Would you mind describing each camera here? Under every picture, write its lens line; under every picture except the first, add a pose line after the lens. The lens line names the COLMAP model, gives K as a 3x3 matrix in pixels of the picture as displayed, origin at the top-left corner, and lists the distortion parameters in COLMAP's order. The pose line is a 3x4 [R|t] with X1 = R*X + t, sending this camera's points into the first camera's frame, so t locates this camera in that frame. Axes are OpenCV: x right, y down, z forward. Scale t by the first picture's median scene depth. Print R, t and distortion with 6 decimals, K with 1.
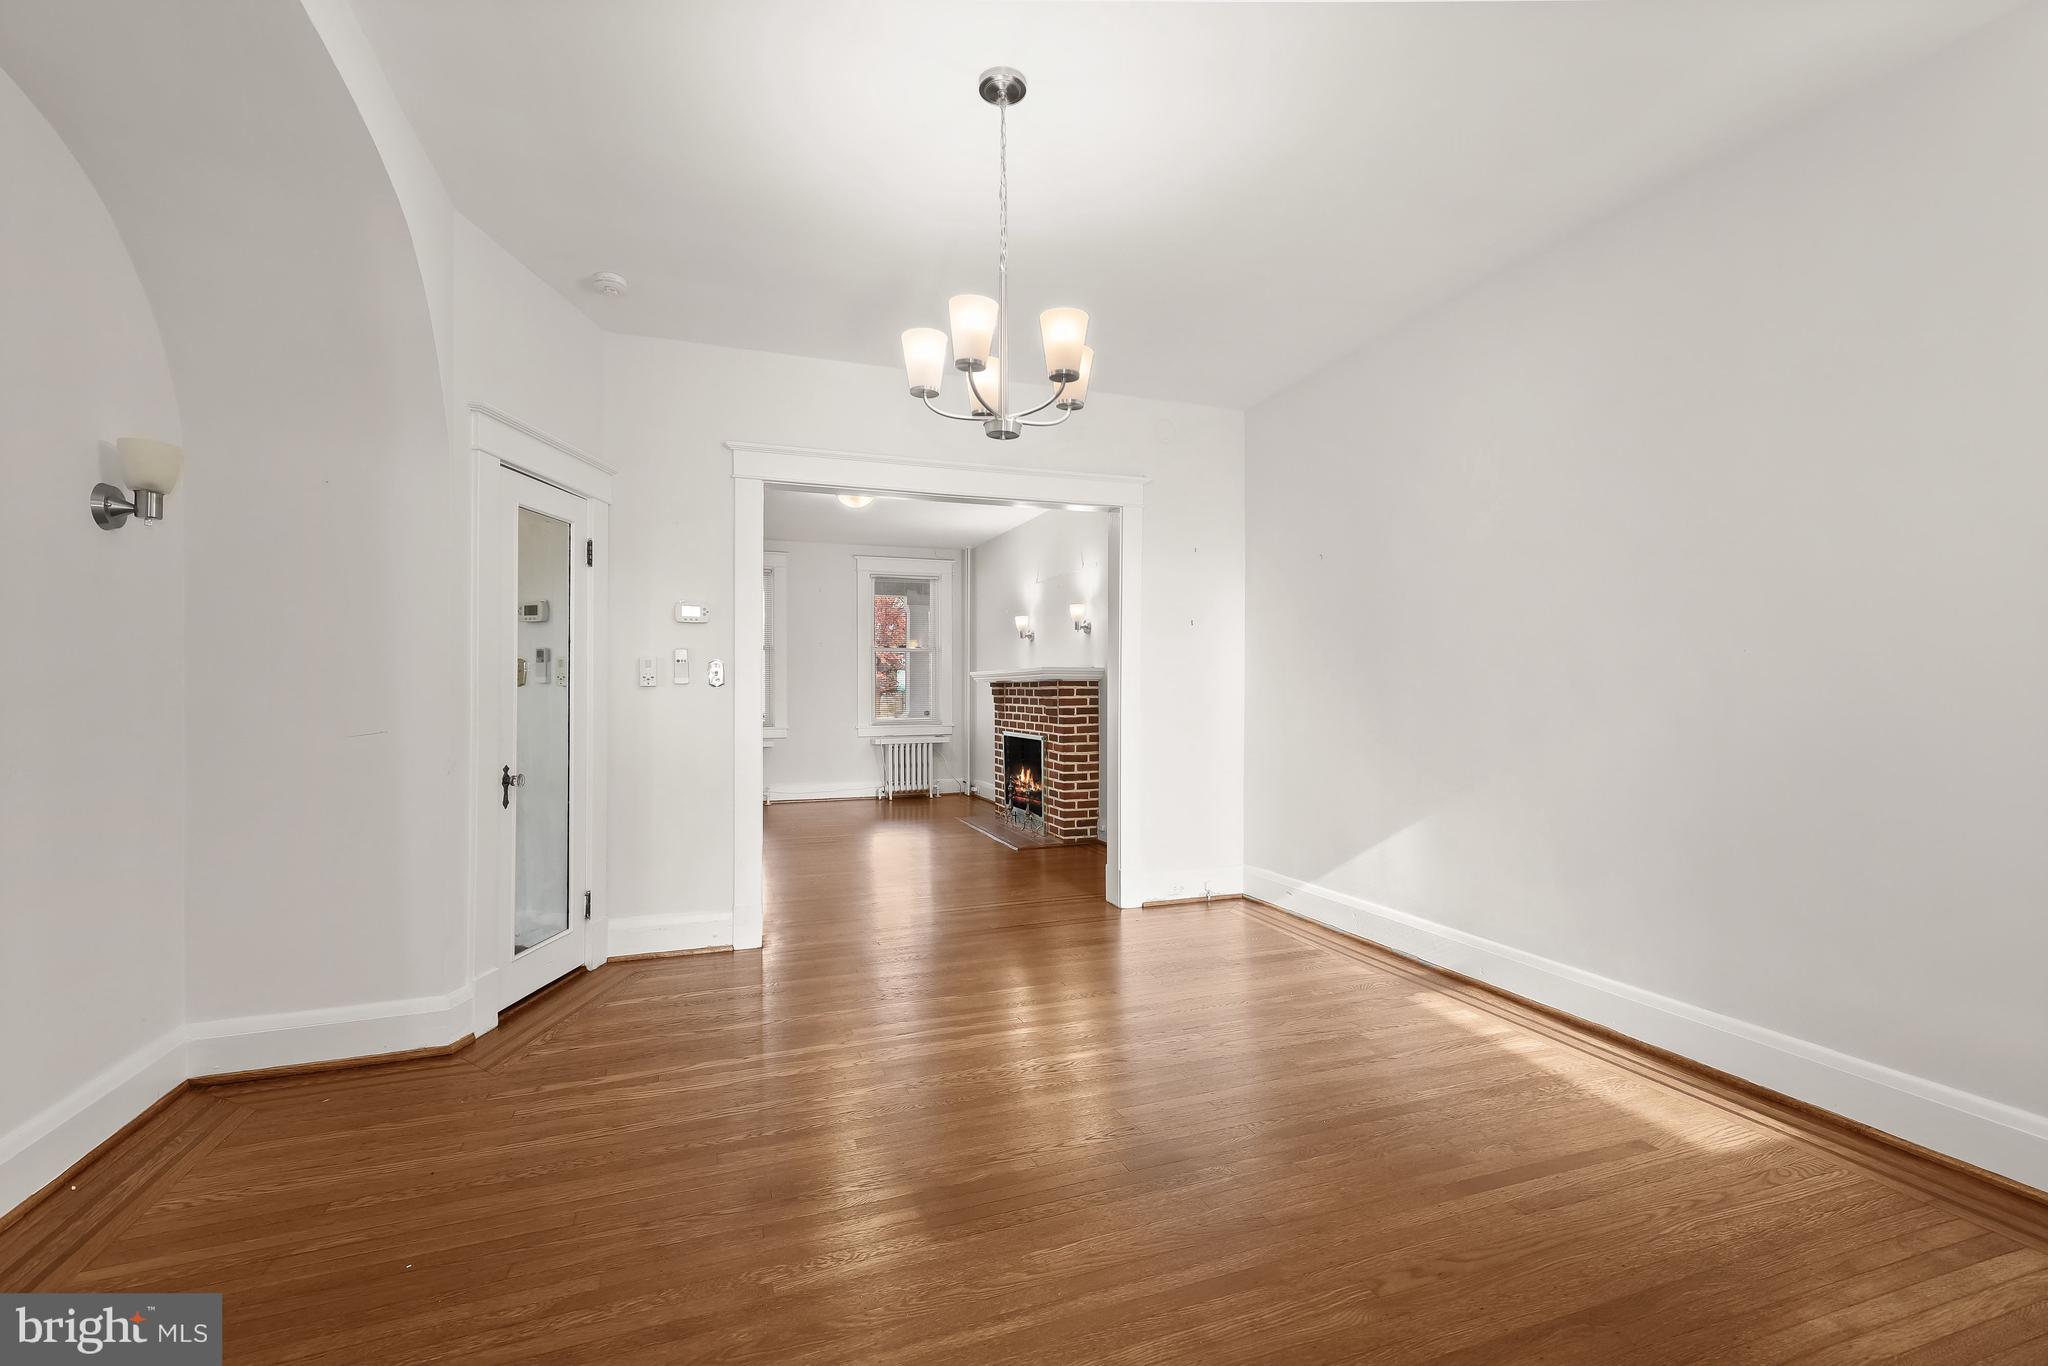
lens RADIAL K [[915.5, 0, 1030.5], [0, 915.5, 688.6], [0, 0, 1]] dist [0.022641, 0.000042]
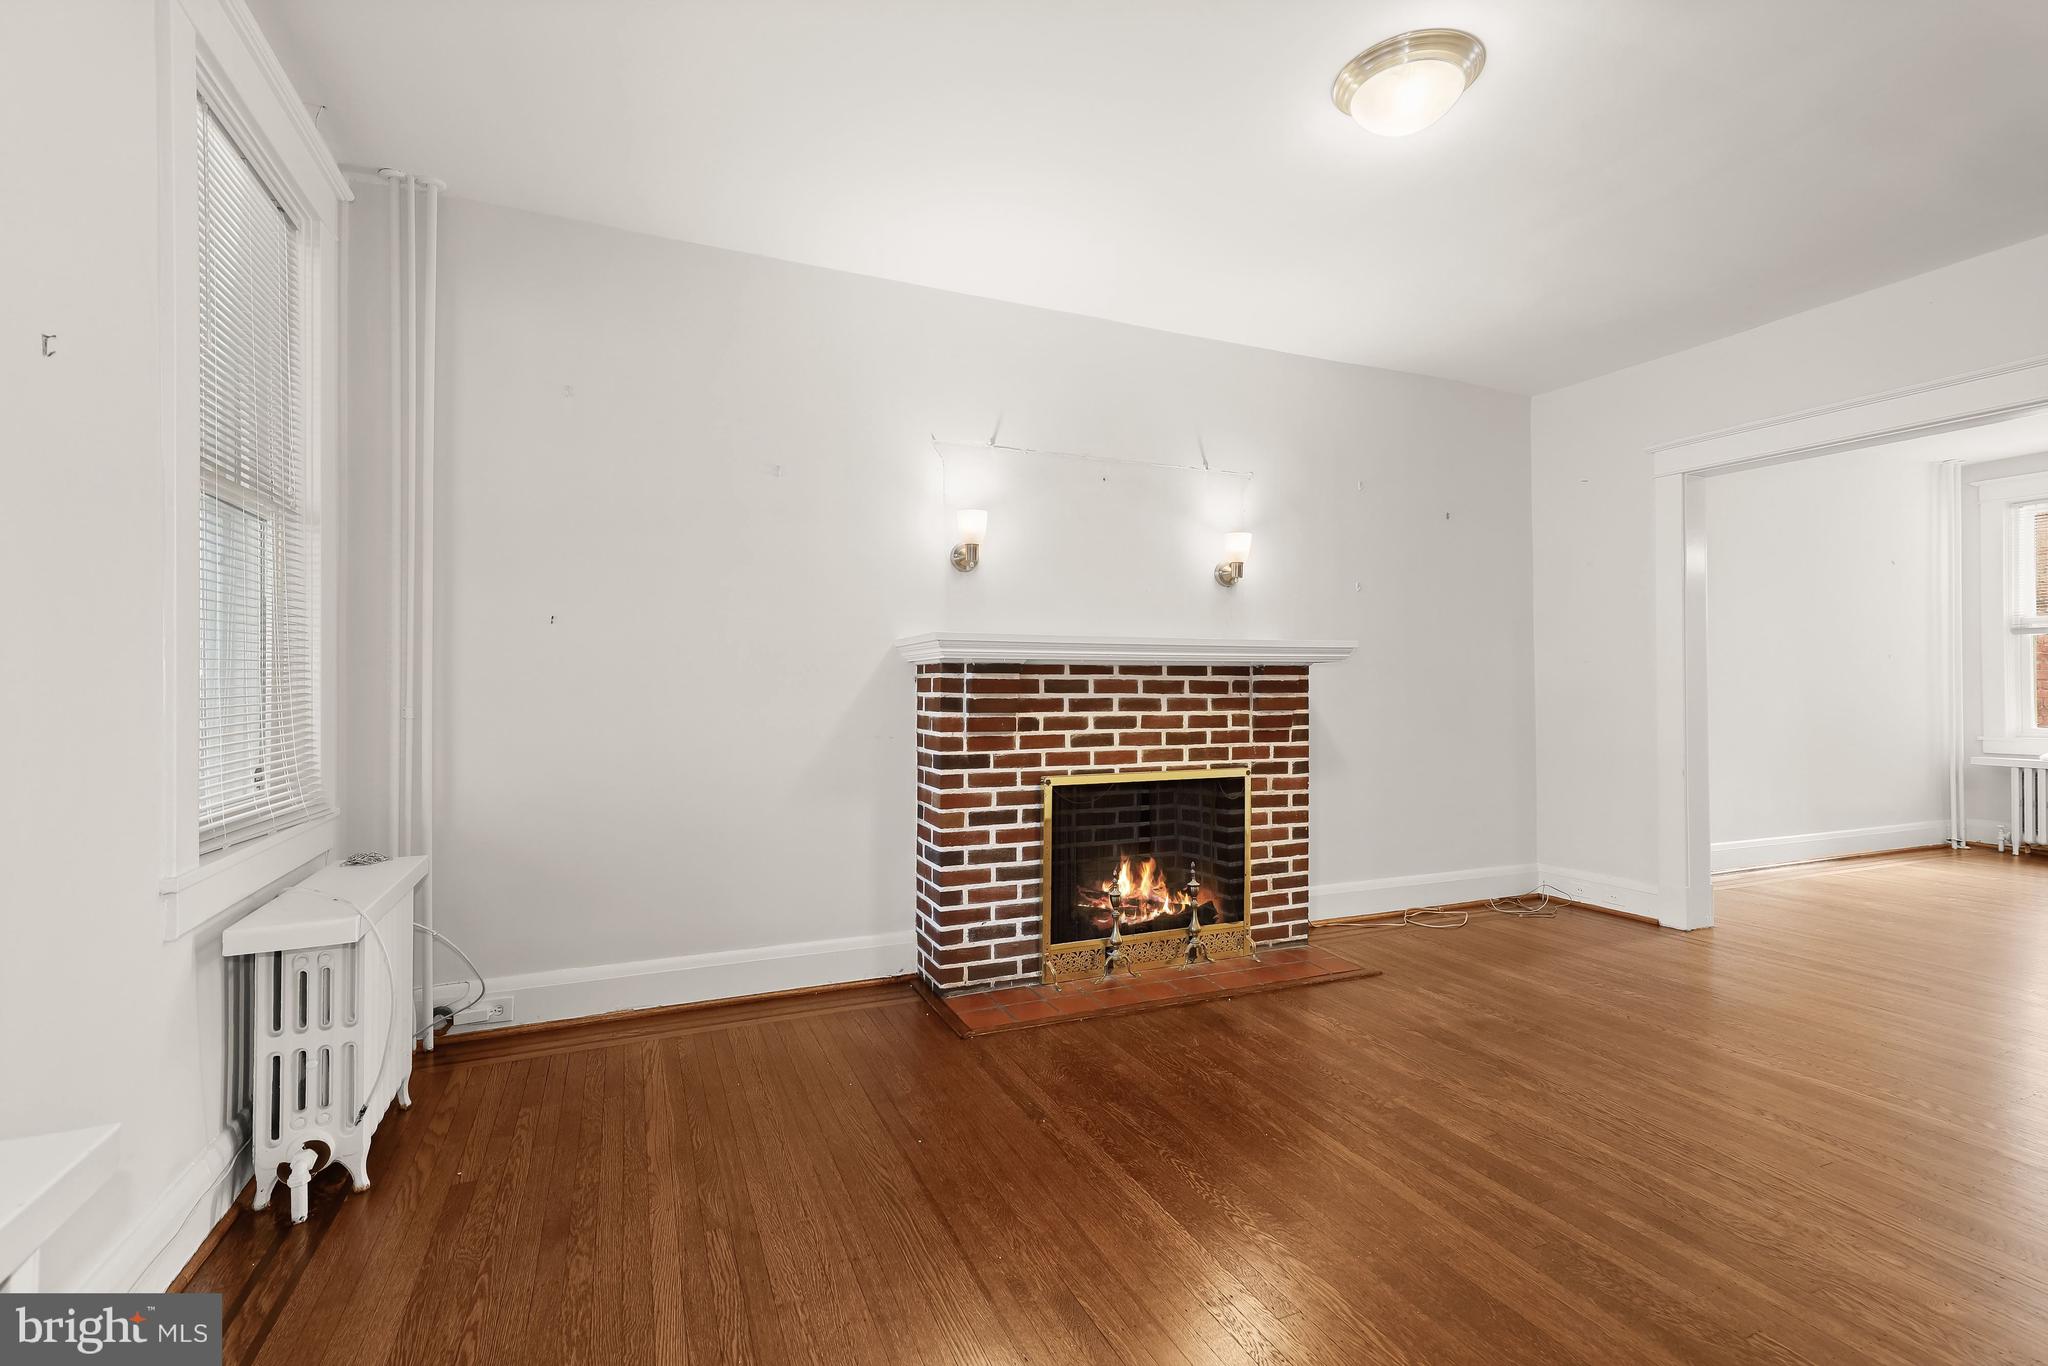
lens RADIAL K [[915.5, 0, 1030.5], [0, 915.5, 688.6], [0, 0, 1]] dist [0.022641, 0.000042]
pose [[-0.060033, 0.009391, 0.998152, -0.529170], [0.002006, 0.999955, -0.009287, 0.010627], [-0.998194, 0.001445, -0.060050, 1.194095]]
